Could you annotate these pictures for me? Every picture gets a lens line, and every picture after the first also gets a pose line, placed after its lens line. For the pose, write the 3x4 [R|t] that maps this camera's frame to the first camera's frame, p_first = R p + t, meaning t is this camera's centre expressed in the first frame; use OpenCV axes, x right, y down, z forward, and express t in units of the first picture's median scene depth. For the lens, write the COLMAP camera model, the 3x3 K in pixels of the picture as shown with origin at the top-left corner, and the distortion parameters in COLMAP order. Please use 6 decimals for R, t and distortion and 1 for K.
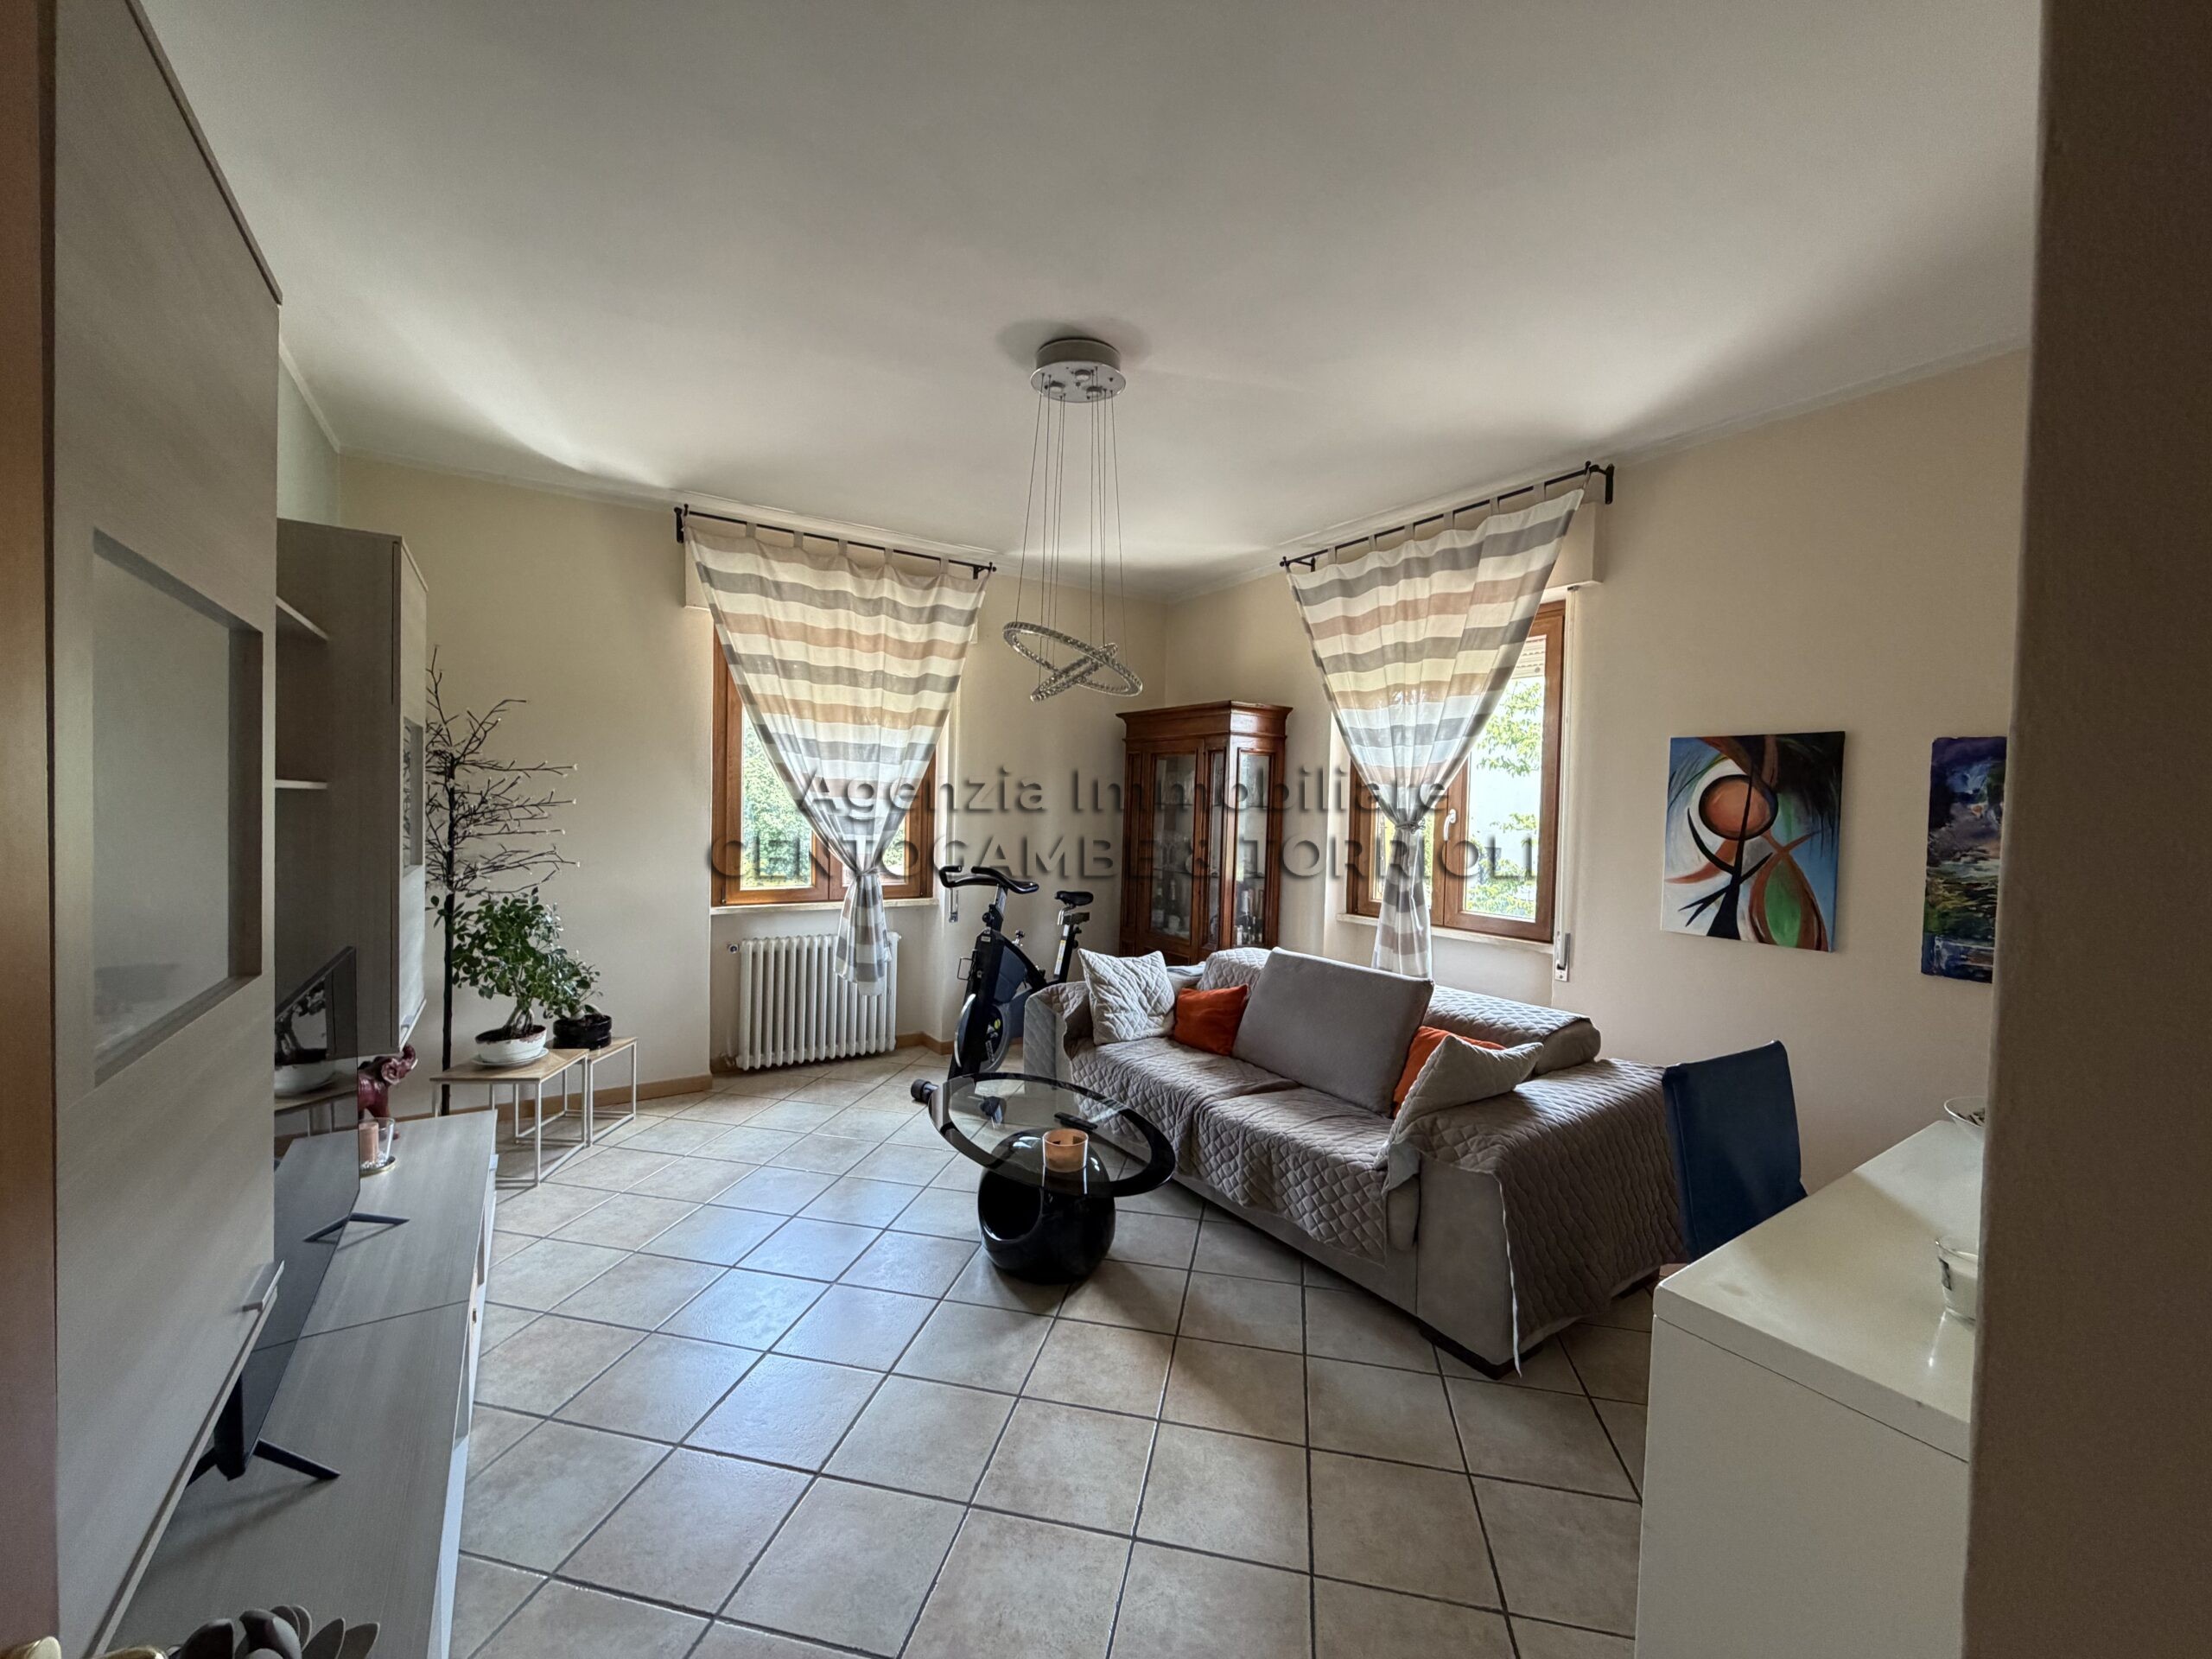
lens RADIAL K [[879.7, 0, 1102.7], [0, 879.7, 827.8], [0, 0, 1]] dist [0.001330, -0.000991]
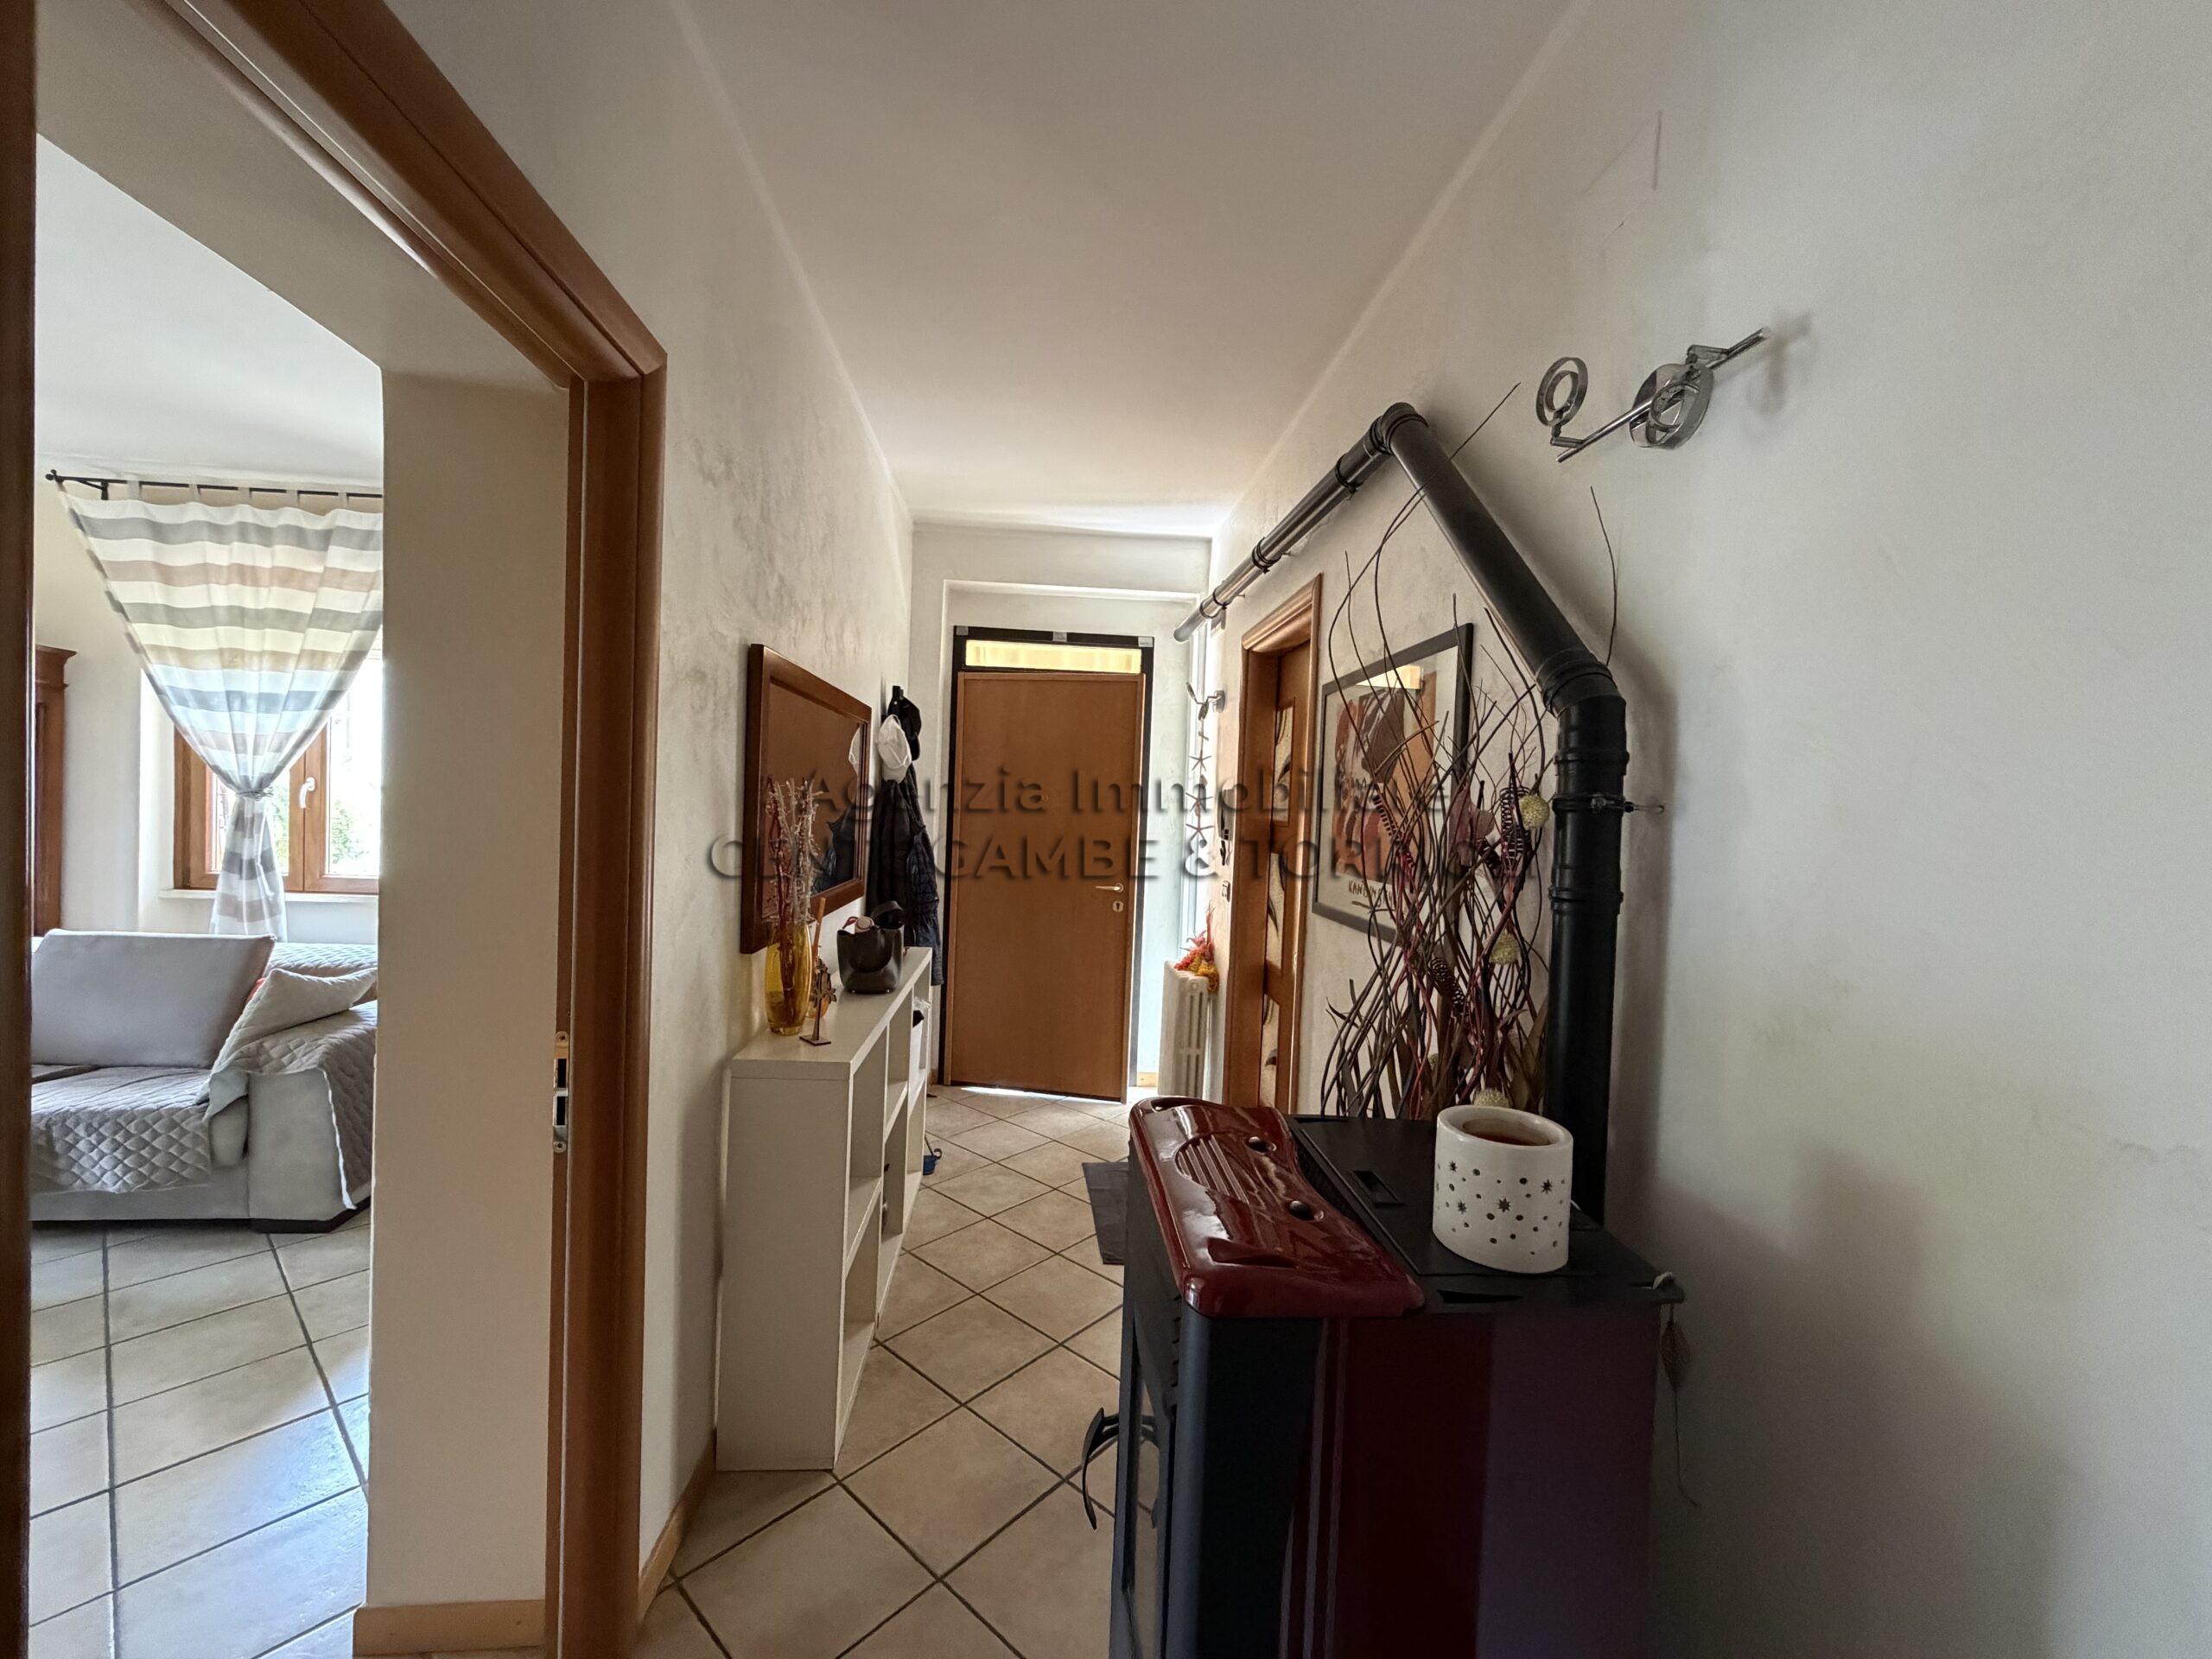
lens RADIAL K [[879.7, 0, 1102.8], [0, 879.7, 829.0], [0, 0, 1]] dist [0.001330, -0.000991]
pose [[0.486186, -0.029539, 0.873356, -0.056673], [-0.000385, 0.999421, 0.034018, 0.003932], [-0.873855, -0.016876, 0.485893, -0.330101]]
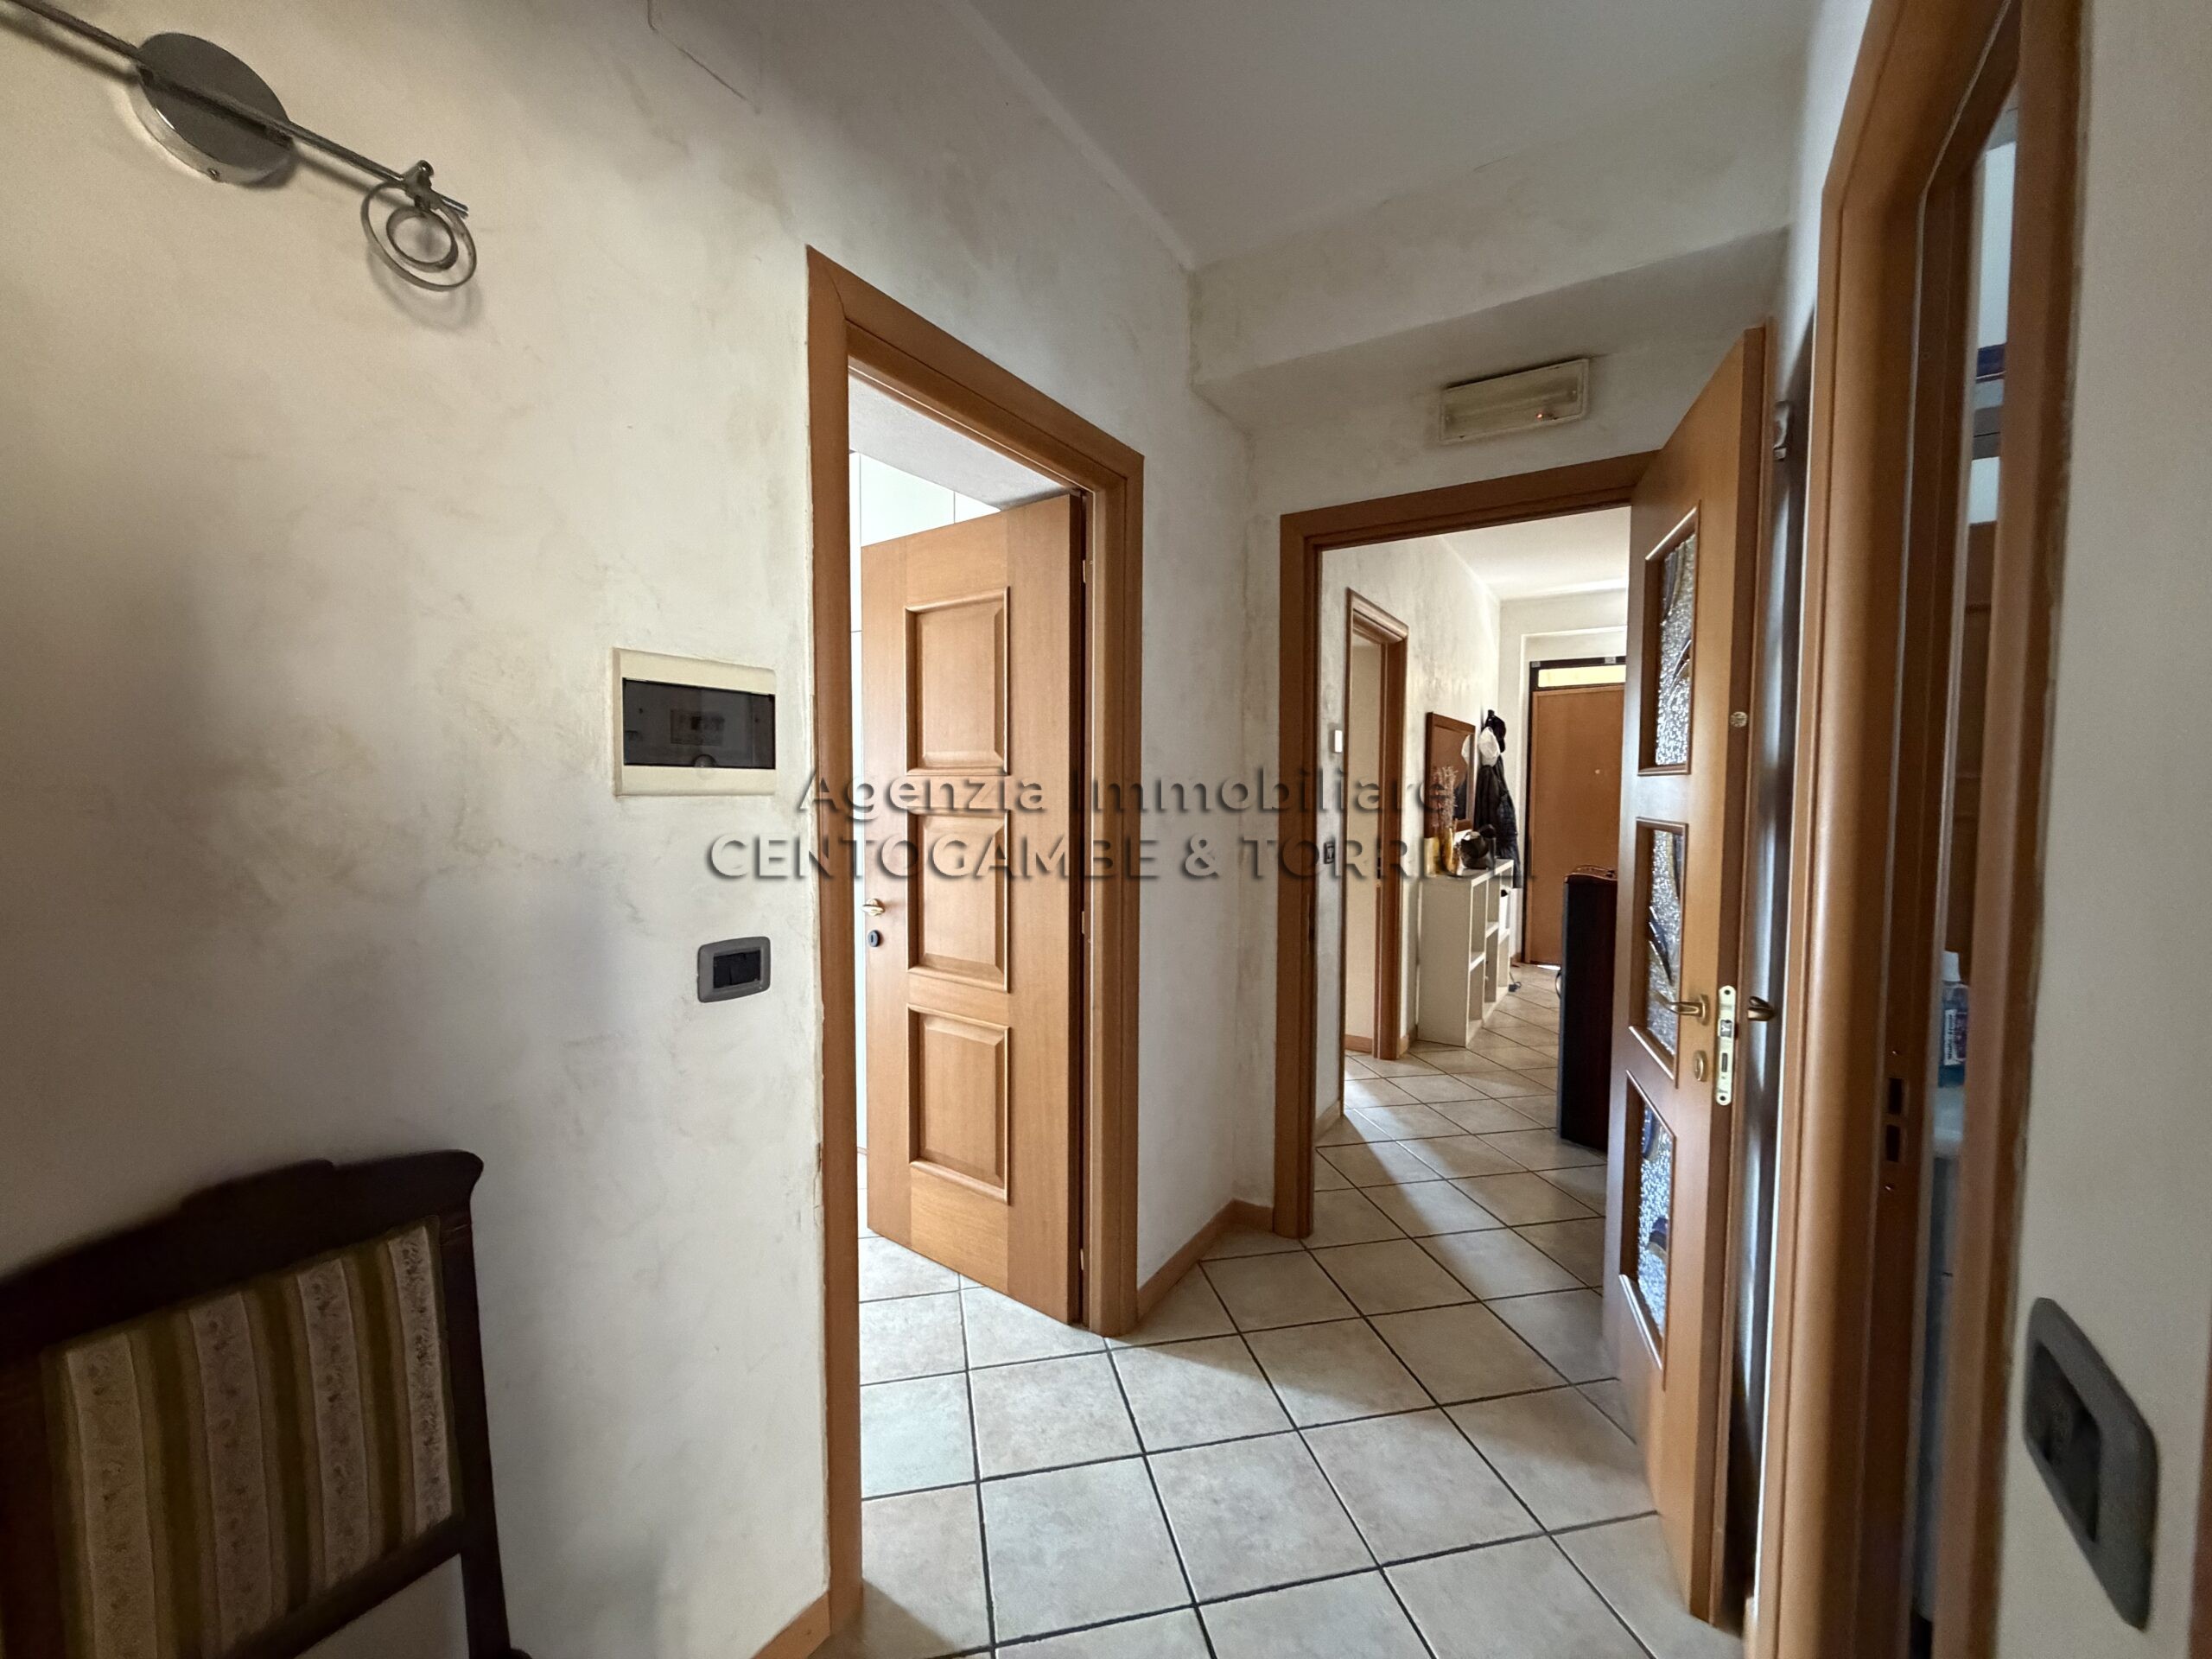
lens RADIAL K [[879.7, 0, 1098.2], [0, 879.7, 835.2], [0, 0, 1]] dist [0.001330, -0.000991]
pose [[0.914833, -0.048252, 0.400940, -0.629068], [0.034746, 0.998559, 0.040895, 0.020463], [-0.402336, -0.023481, 0.915191, -0.848568]]
